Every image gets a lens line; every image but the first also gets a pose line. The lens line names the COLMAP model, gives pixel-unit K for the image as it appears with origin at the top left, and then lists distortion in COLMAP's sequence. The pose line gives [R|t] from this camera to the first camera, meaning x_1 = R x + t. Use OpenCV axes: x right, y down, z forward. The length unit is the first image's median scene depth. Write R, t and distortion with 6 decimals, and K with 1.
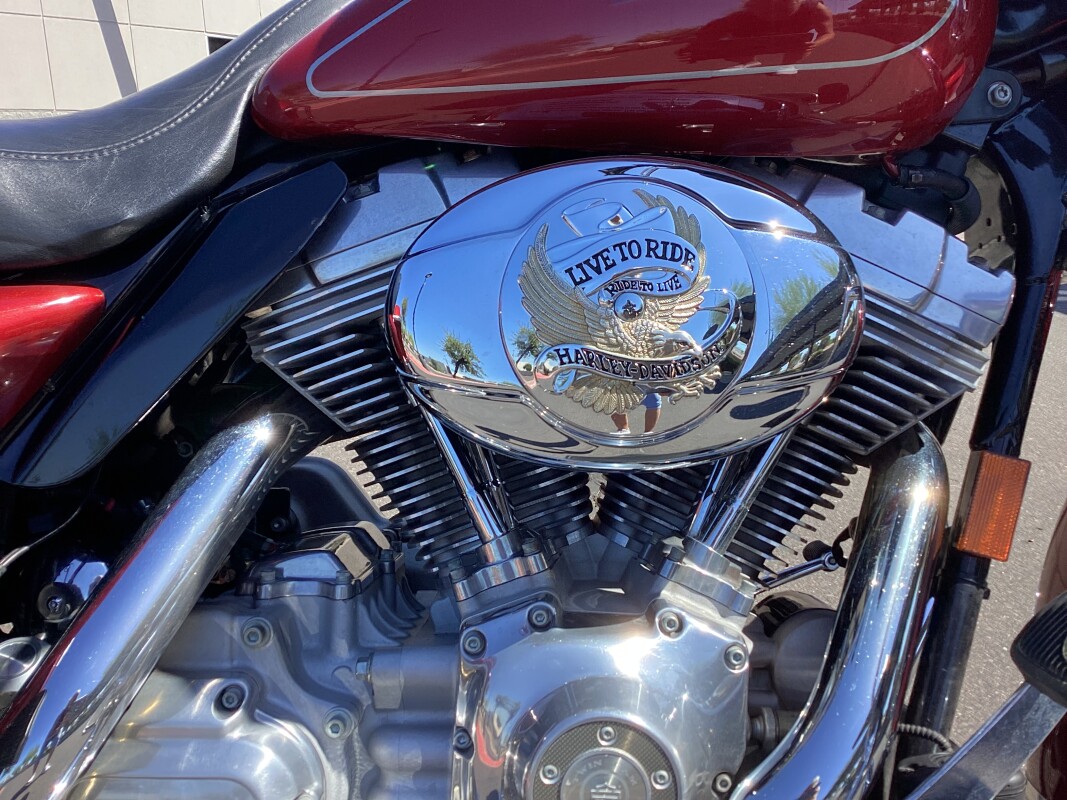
lens RADIAL K [[980.8, 0, 525.3], [0, 980.8, 400.5], [0, 0, 1]] dist [0.053605, 0.002168]
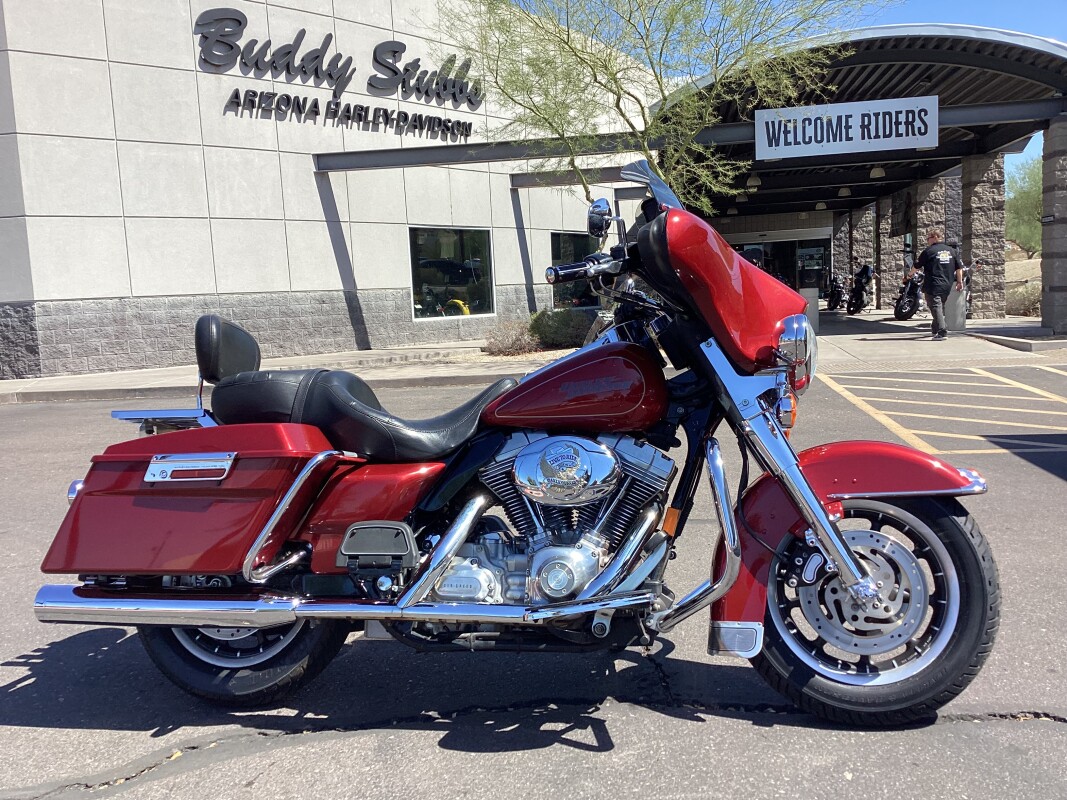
lens RADIAL K [[980.8, 0, 532.8], [0, 980.8, 403.8], [0, 0, 1]] dist [0.053605, 0.002168]
pose [[0.986869, -0.003546, -0.161482, 0.585407], [-0.018487, 0.990710, -0.134732, 0.182830], [0.160459, 0.135948, 0.977635, -2.930353]]
